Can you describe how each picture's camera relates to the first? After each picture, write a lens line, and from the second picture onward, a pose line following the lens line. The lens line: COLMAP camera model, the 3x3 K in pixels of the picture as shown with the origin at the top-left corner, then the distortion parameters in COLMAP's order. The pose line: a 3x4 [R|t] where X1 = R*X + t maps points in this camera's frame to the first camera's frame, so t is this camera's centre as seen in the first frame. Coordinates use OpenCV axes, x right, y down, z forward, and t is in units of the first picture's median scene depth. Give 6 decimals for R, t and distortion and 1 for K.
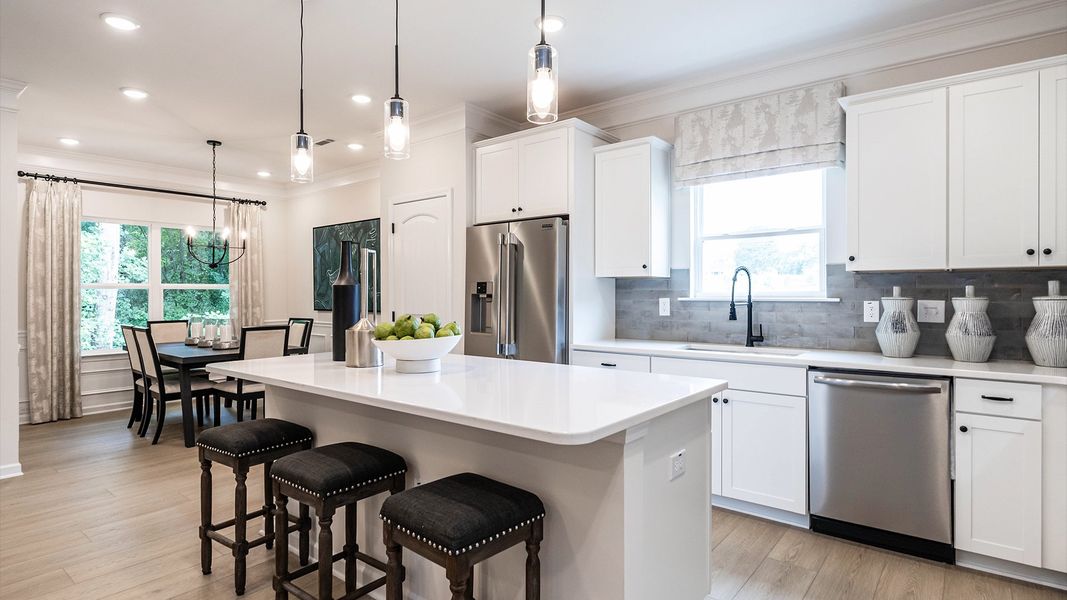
lens RADIAL K [[551.1, 0, 530.2], [0, 551.1, 293.1], [0, 0, 1]] dist [-0.002170, -0.000900]
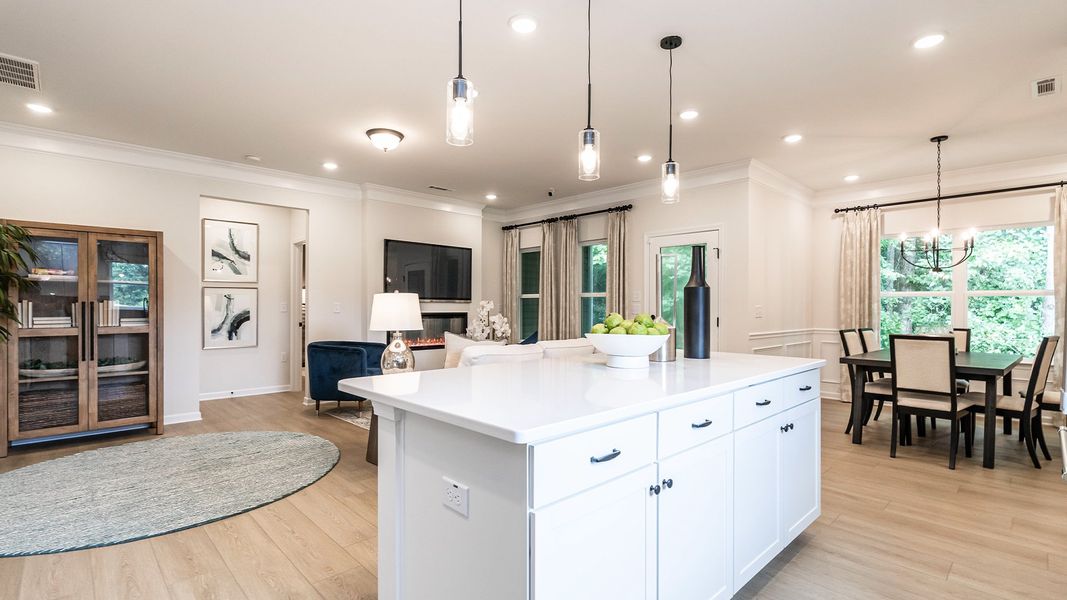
lens RADIAL K [[488.7, 0, 533.7], [0, 488.7, 311.4], [0, 0, 1]] dist [0.000104, -0.000609]
pose [[-0.128638, 0.014703, -0.991583, 0.332771], [-0.001764, 0.999885, 0.015055, 0.008712], [0.991690, 0.003685, -0.128597, 0.414799]]
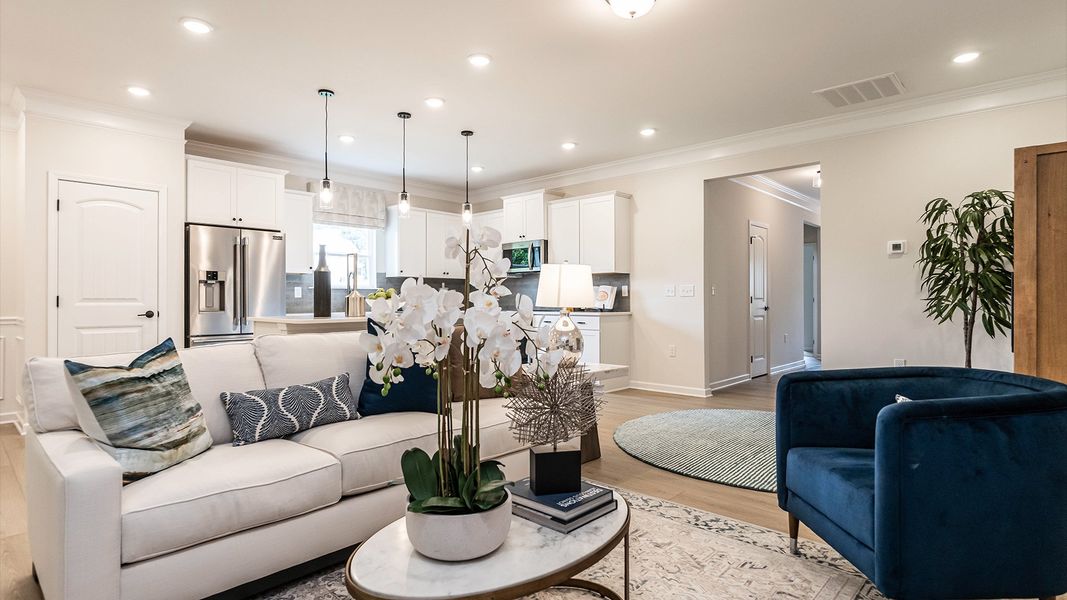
lens RADIAL K [[551.1, 0, 538.9], [0, 551.1, 297.9], [0, 0, 1]] dist [-0.002170, -0.000900]
pose [[0.063937, 0.006489, 0.997933, -0.994118], [0.002521, 0.999975, -0.006663, 0.039842], [-0.997951, 0.002942, 0.063919, 0.125183]]
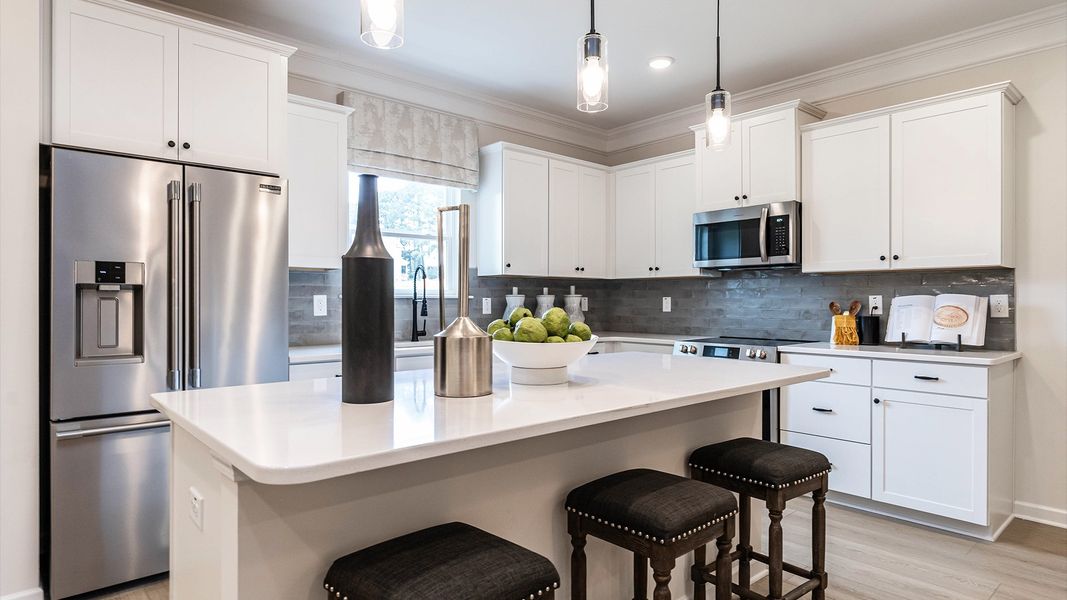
lens RADIAL K [[591.5, 0, 534.2], [0, 591.5, 301.3], [0, 0, 1]] dist [-0.005248, 0.002573]
pose [[0.159226, 0.000493, 0.987242, -0.442374], [-0.001944, 0.999998, -0.000186, 0.013123], [-0.987240, -0.001890, 0.159227, 0.385202]]
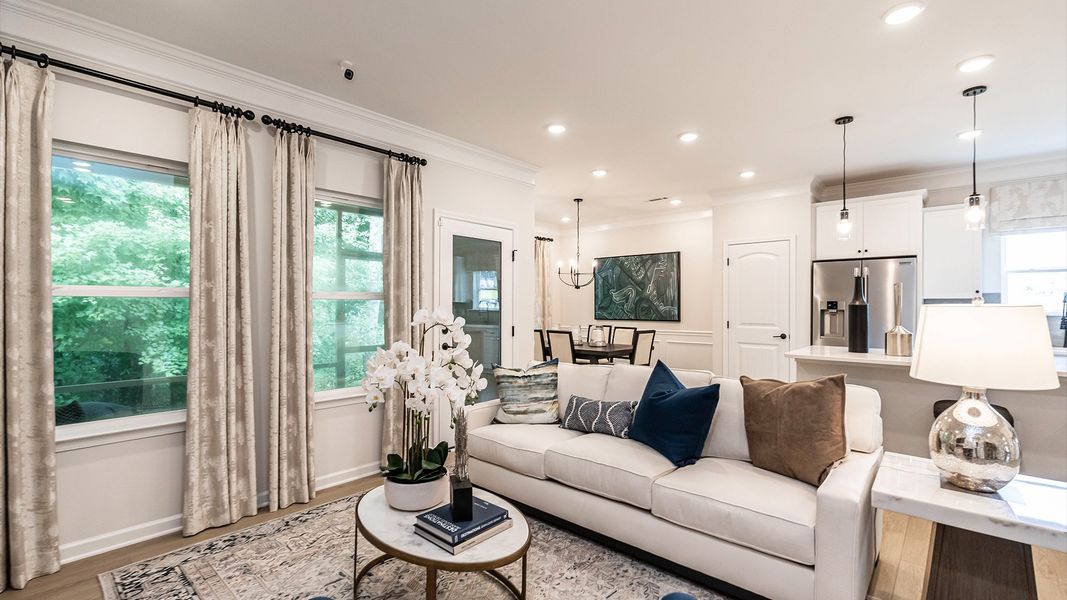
lens RADIAL K [[472.1, 0, 536.9], [0, 472.1, 304.5], [0, 0, 1]] dist [0.004459, 0.000115]
pose [[0.998867, 0.006054, -0.047212, -0.606619], [-0.006140, 0.999980, -0.001679, -0.003542], [0.047201, 0.001967, 0.998883, -0.204077]]
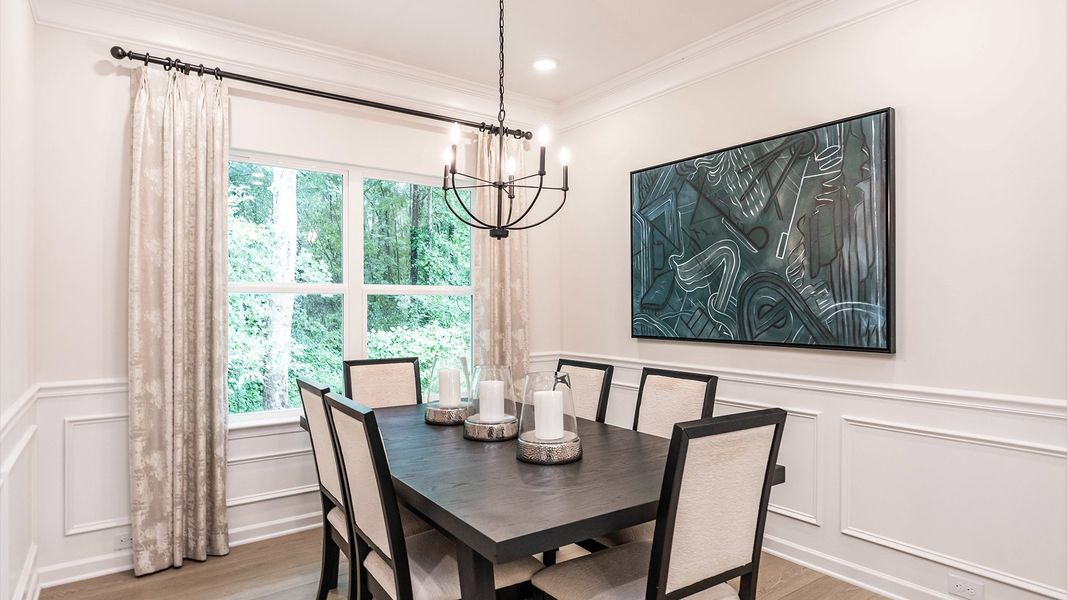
lens RADIAL K [[591.5, 0, 533.3], [0, 591.5, 302.2], [0, 0, 1]] dist [-0.005248, 0.002573]
pose [[0.966401, 0.002415, -0.257026, -0.431565], [-0.002996, 0.999994, -0.001870, 0.000585], [0.257020, 0.002577, 0.966403, 0.580187]]
